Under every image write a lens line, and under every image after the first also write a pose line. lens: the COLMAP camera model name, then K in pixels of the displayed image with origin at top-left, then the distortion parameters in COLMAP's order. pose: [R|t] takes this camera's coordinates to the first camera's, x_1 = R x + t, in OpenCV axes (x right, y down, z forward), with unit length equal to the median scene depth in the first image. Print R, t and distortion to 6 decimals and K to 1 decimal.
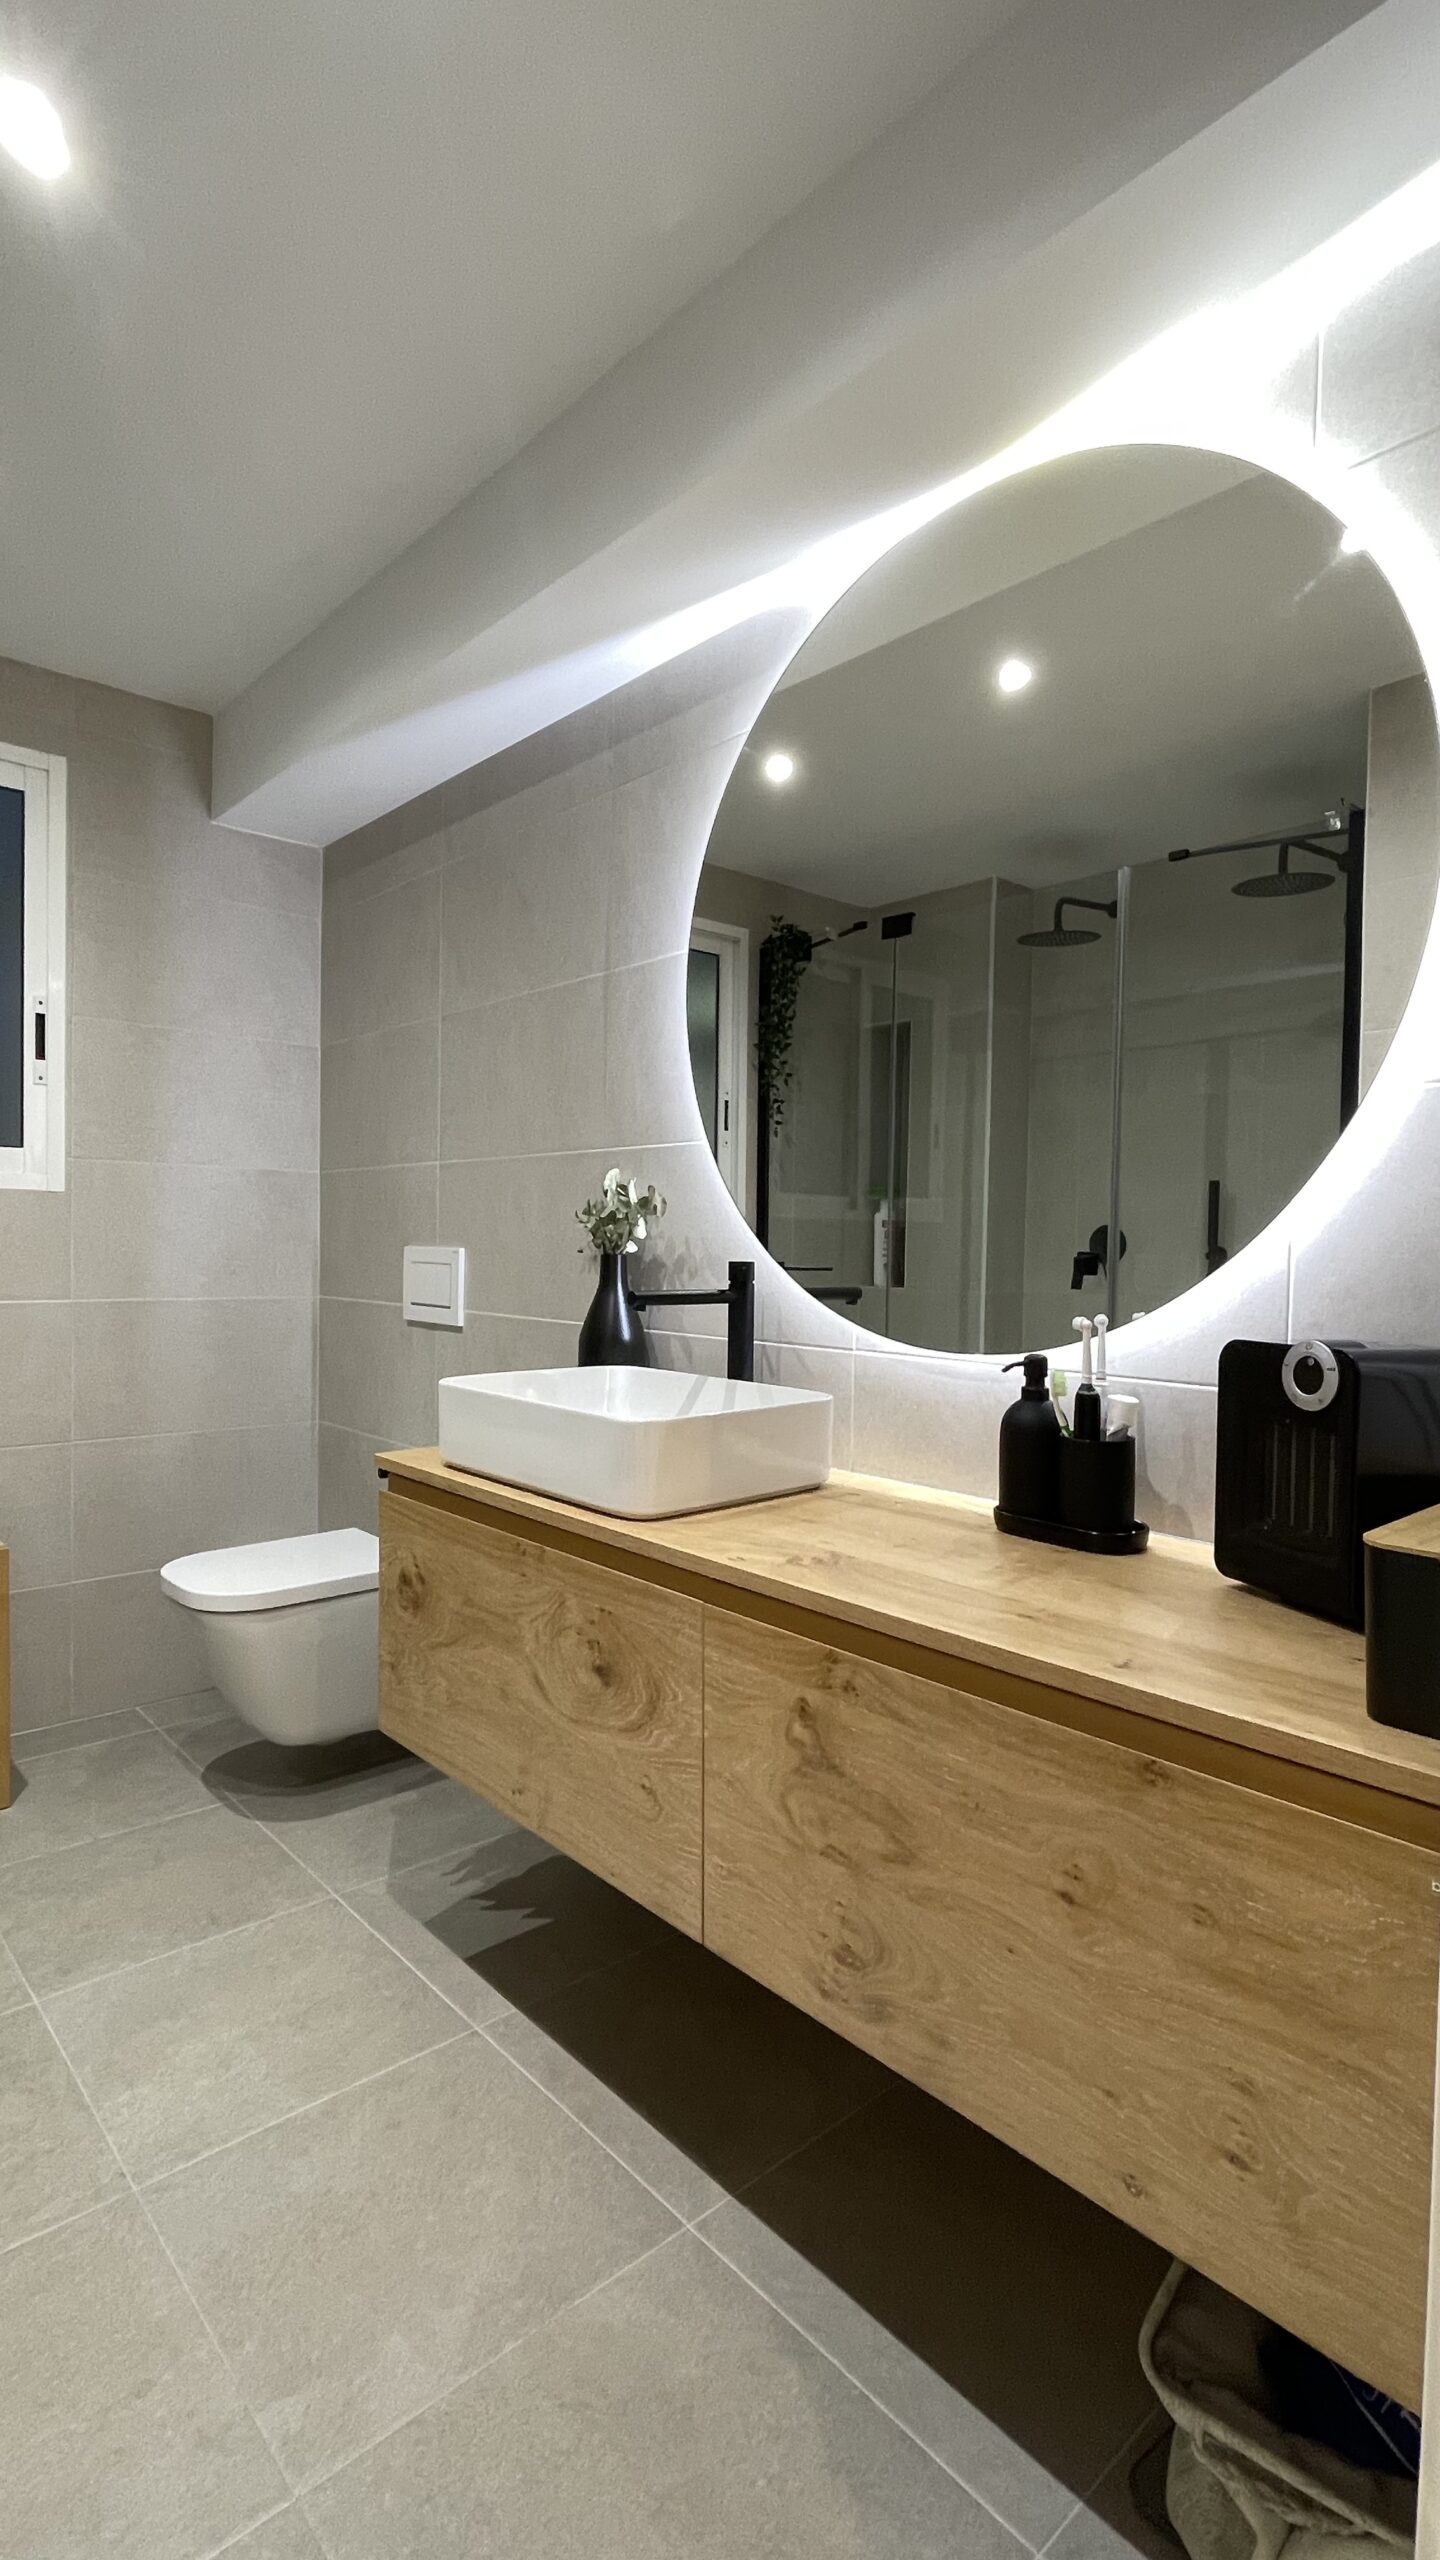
lens RADIAL K [[1234.9, 0, 716.5], [0, 1234.9, 1281.5], [0, 0, 1]] dist [0.003513, 0.000424]
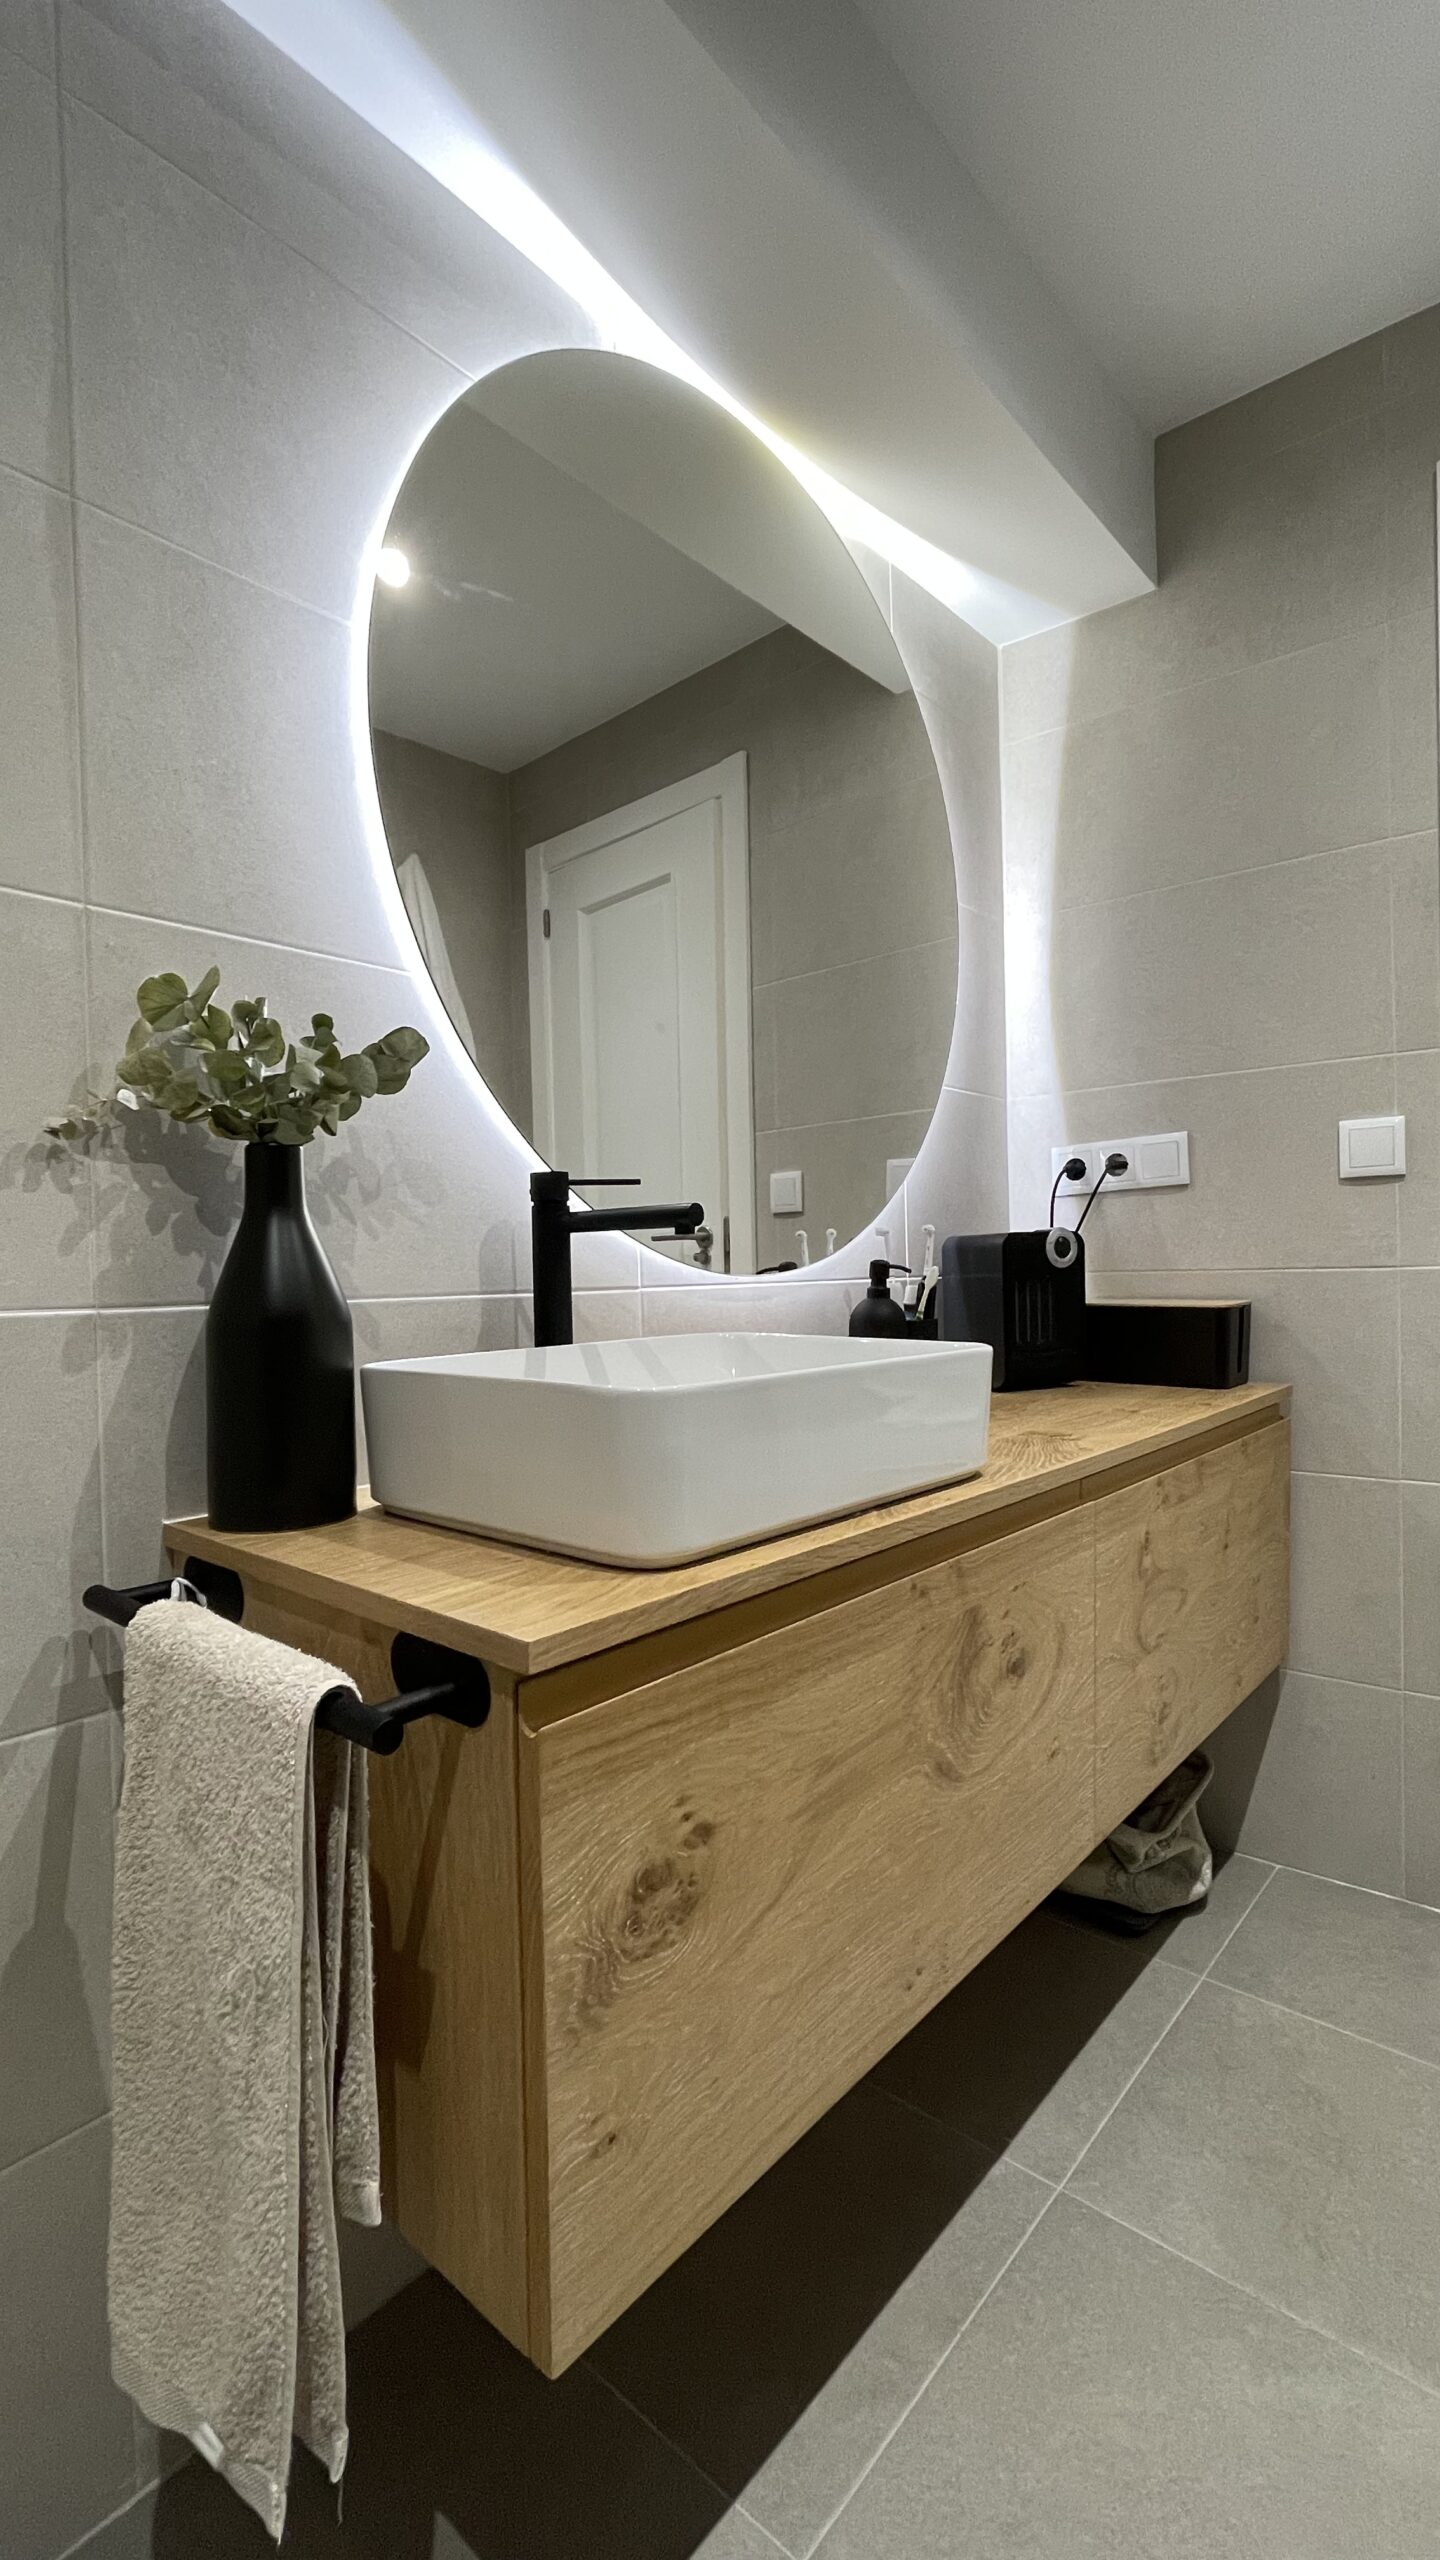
lens RADIAL K [[1103.2, 0, 715.2], [0, 1103.2, 1269.0], [0, 0, 1]] dist [-0.003444, -0.000630]
pose [[-0.114677, -0.018060, 0.993239, -0.783614], [0.045646, 0.998683, 0.023429, 0.035697], [-0.992354, 0.048025, -0.113702, 1.281362]]
